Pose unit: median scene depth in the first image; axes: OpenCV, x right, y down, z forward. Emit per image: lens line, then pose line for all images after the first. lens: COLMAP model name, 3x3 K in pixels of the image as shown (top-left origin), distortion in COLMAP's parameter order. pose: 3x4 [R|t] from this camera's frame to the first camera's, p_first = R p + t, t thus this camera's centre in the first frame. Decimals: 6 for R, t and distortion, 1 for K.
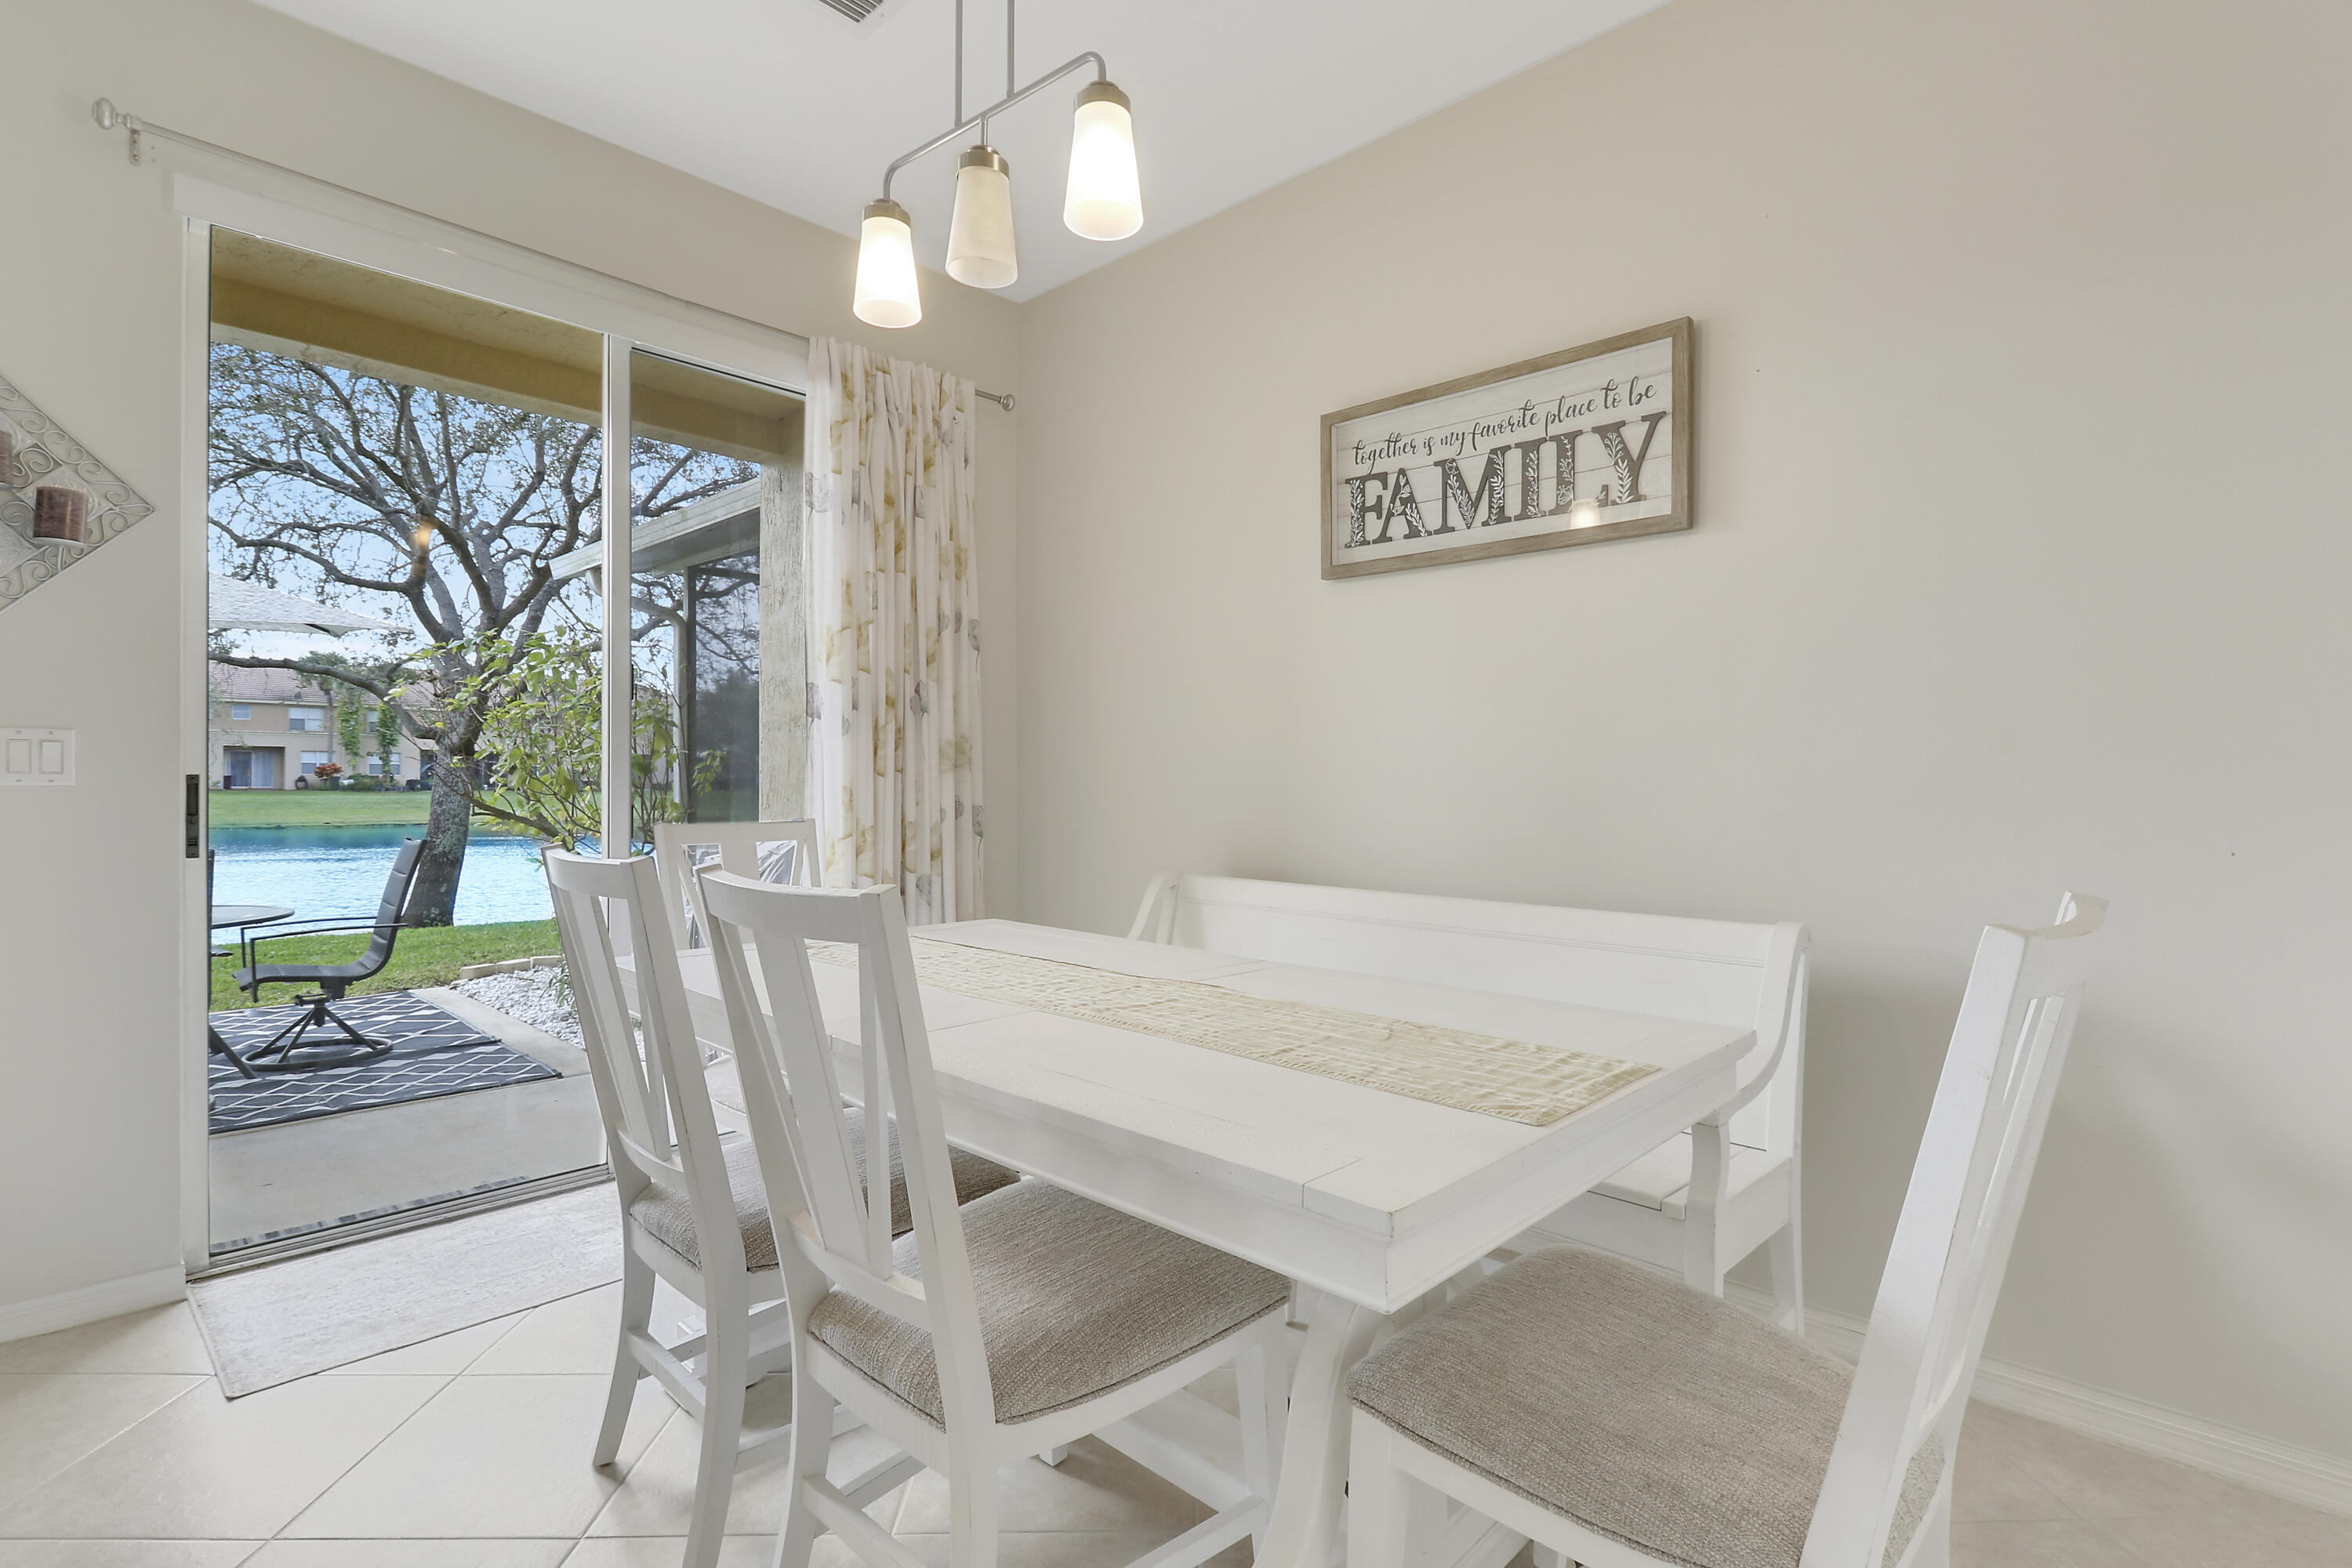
lens RADIAL K [[1114.3, 0, 1178.0], [0, 1114.3, 766.1], [0, 0, 1]] dist [0.024704, -0.016199]
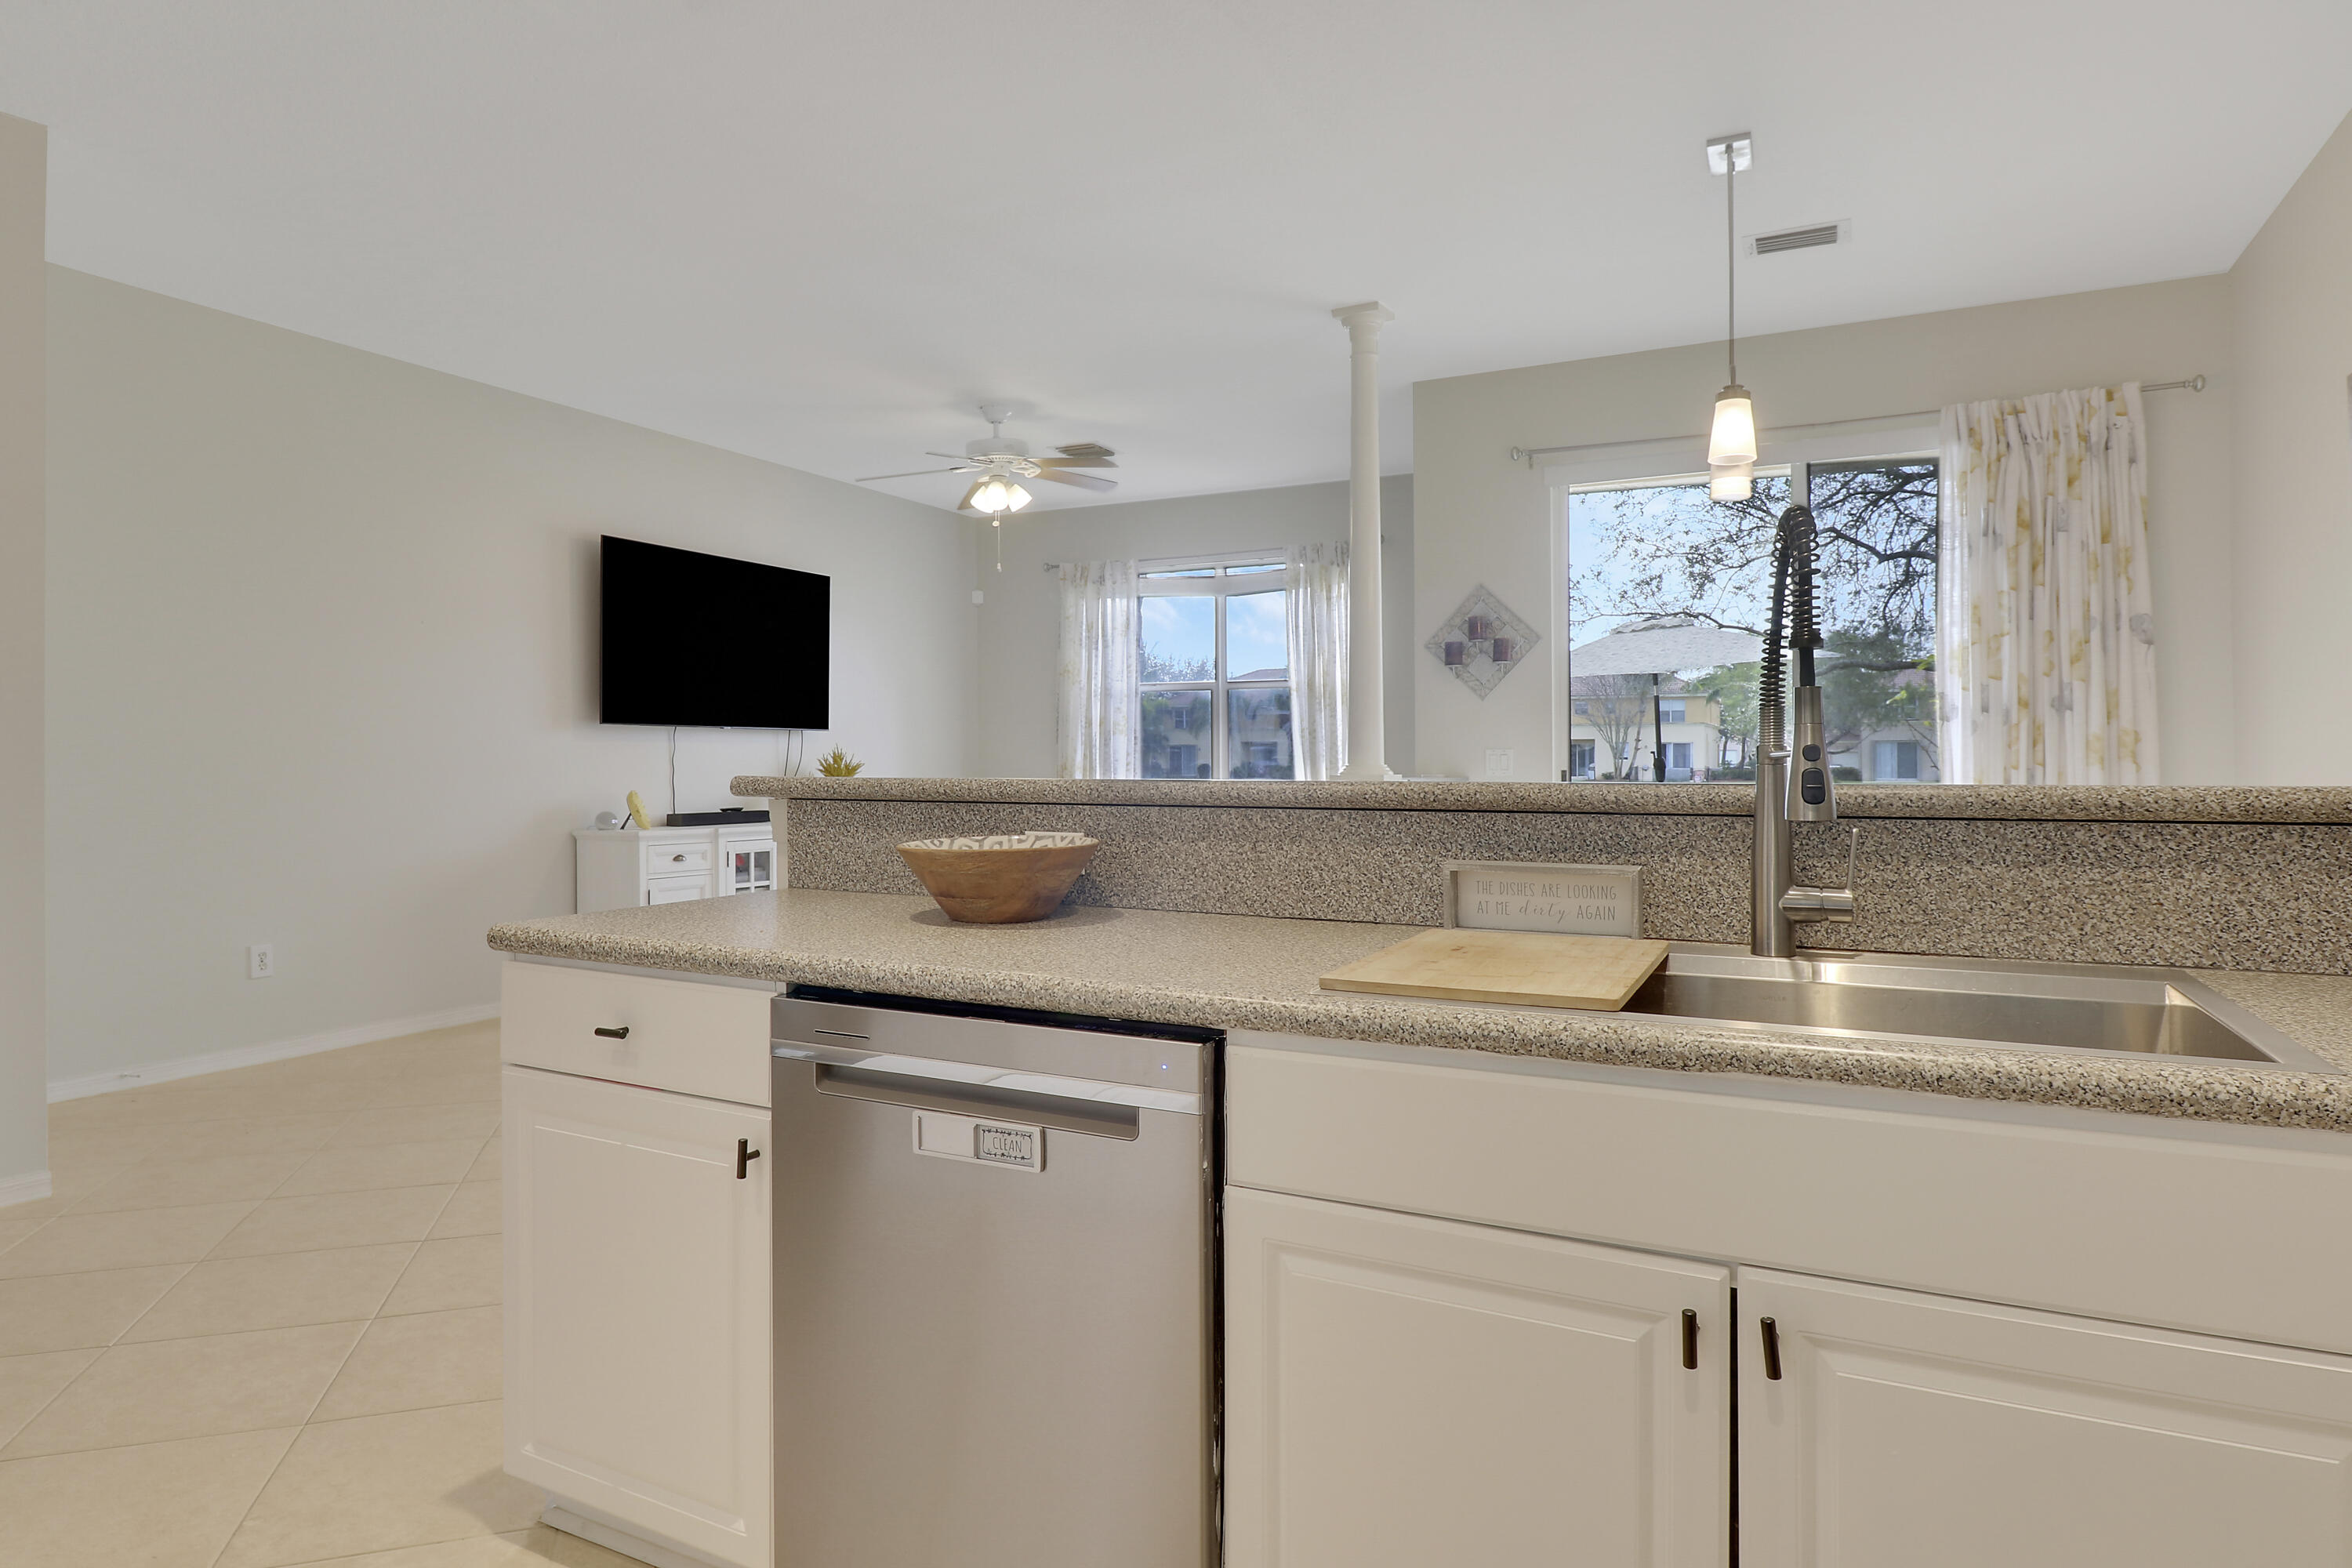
lens RADIAL K [[1318.9, 0, 1124.0], [0, 1318.9, 770.7], [0, 0, 1]] dist [0.002821, -0.010185]
pose [[0.265498, -0.001367, -0.964110, 0.941428], [0.012719, 0.999917, 0.002085, -0.004633], [0.964027, -0.012816, 0.265494, -0.278536]]
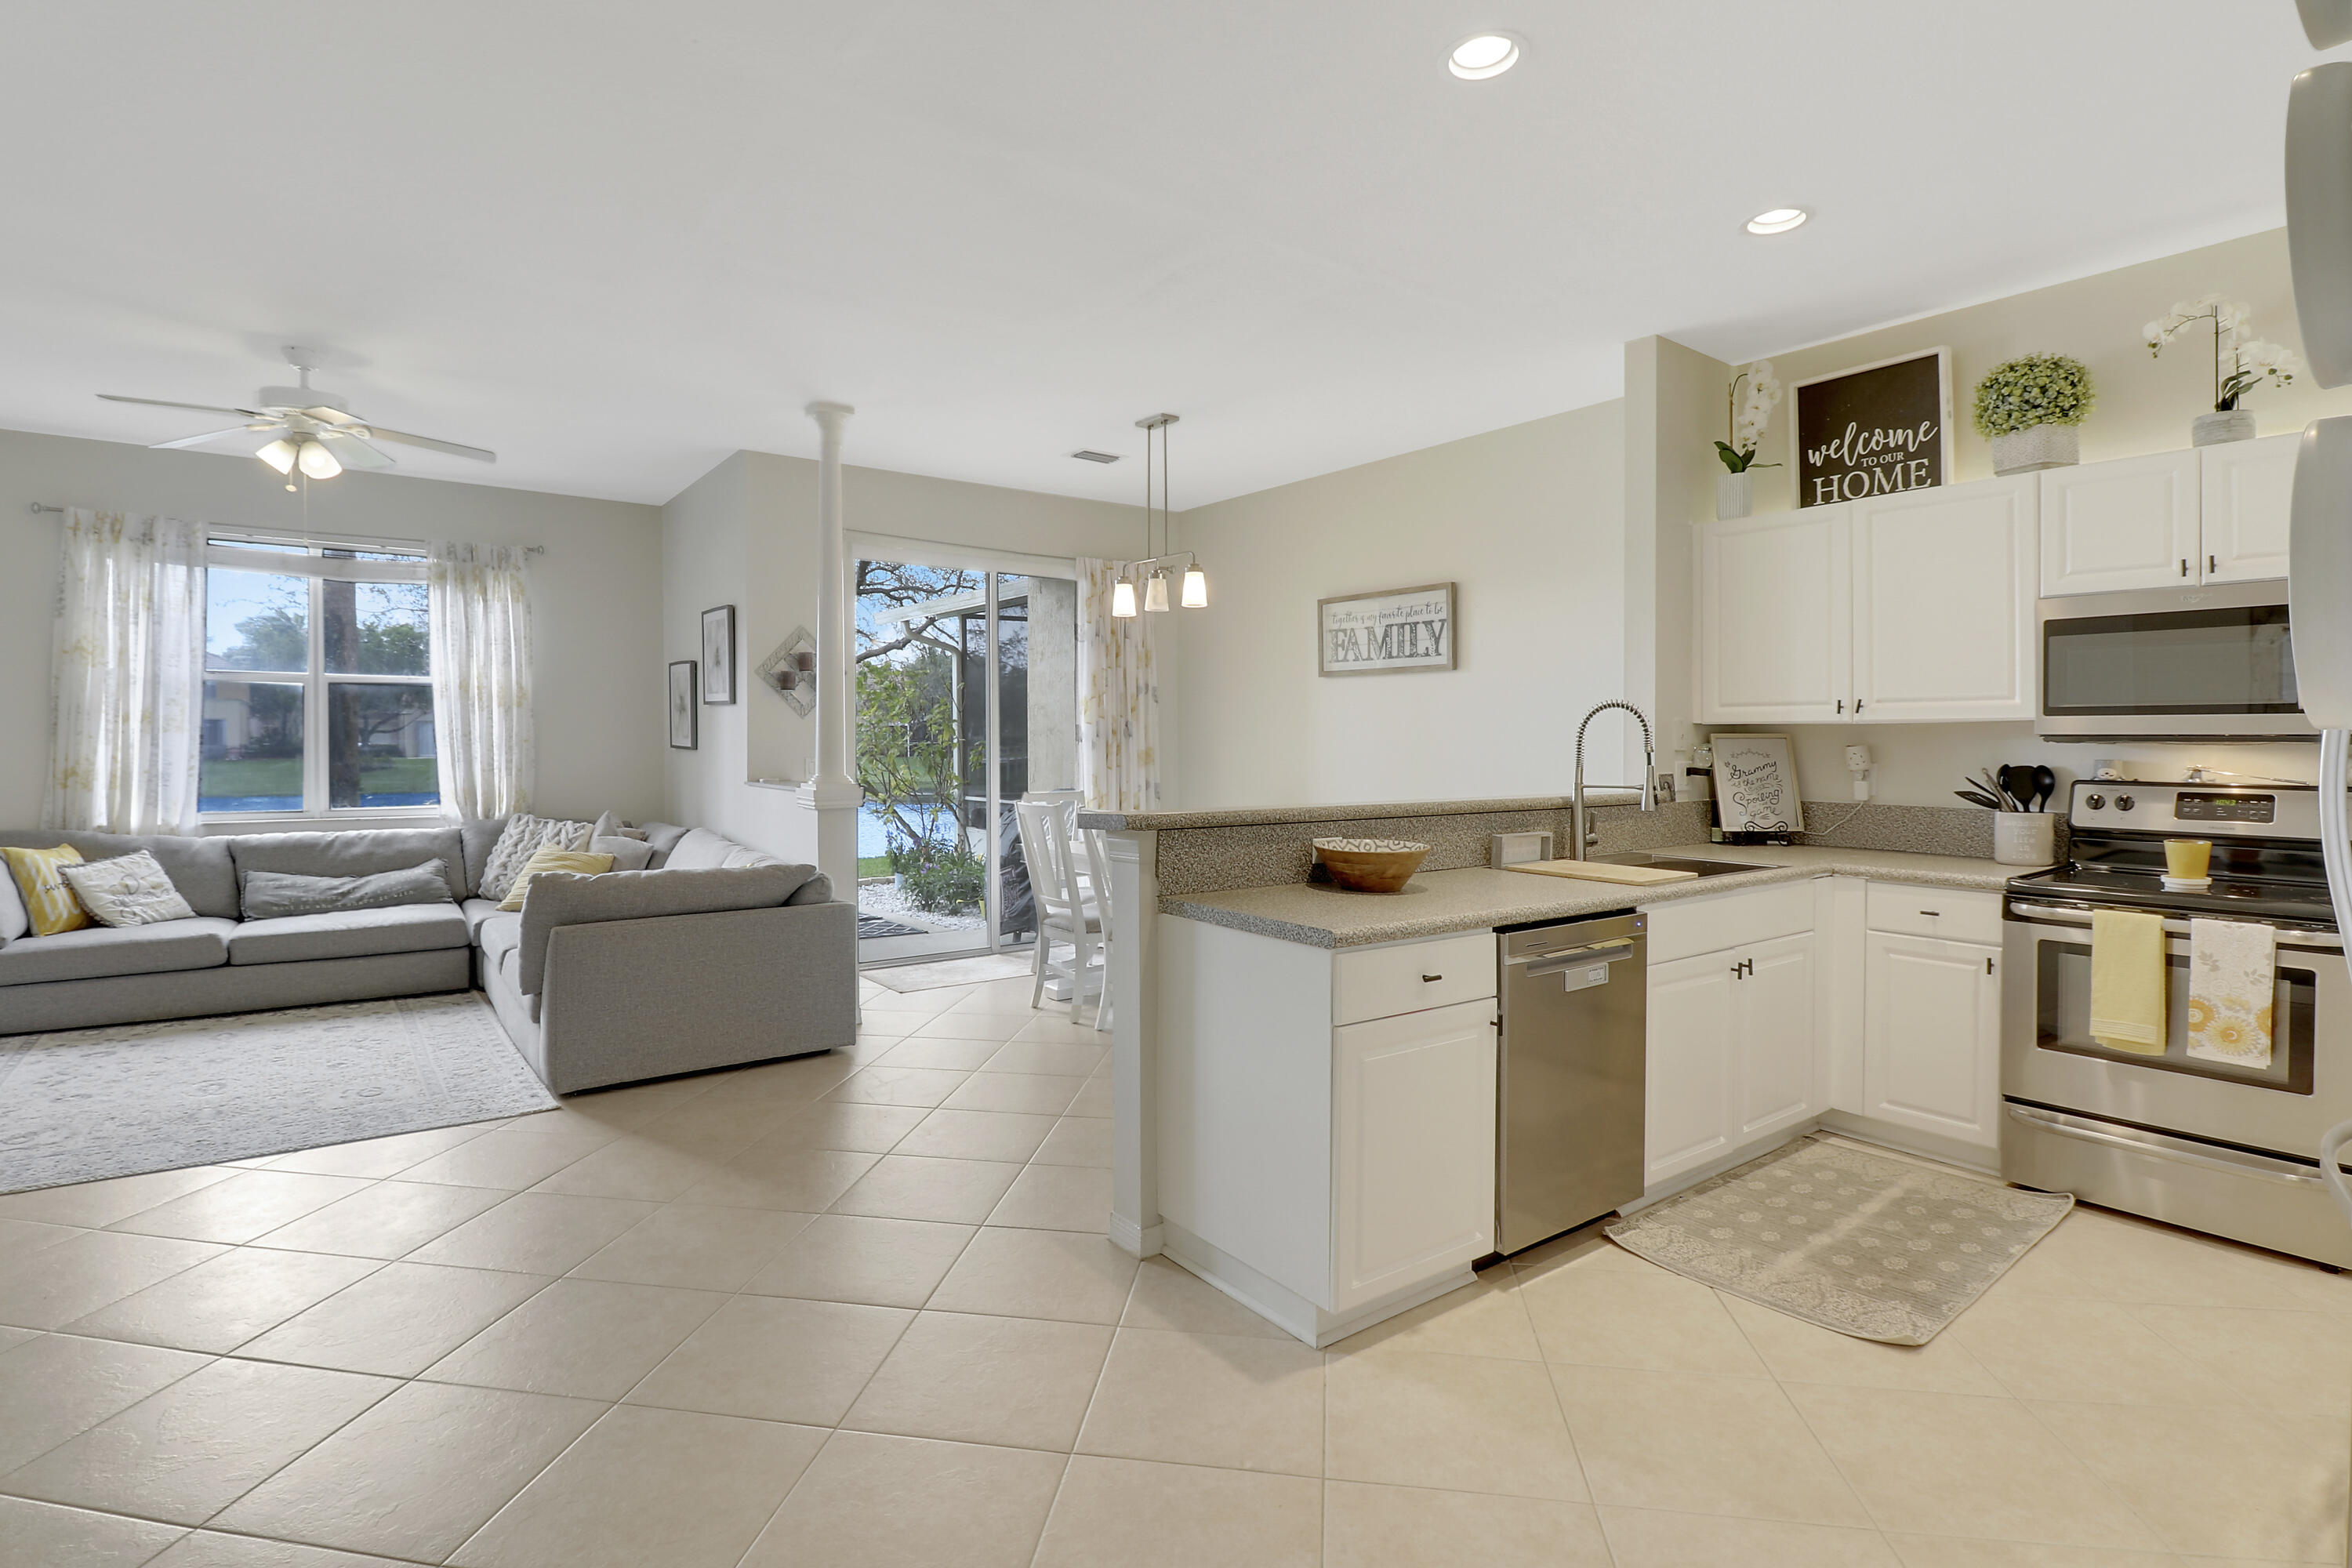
lens RADIAL K [[1139.0, 0, 1160.1], [0, 1139.0, 761.2], [0, 0, 1]] dist [0.023990, -0.019332]
pose [[0.984841, 0.000003, -0.173457, 0.222258], [0.004811, 0.999615, 0.027333, -0.075144], [0.173390, -0.027753, 0.984462, -1.246306]]
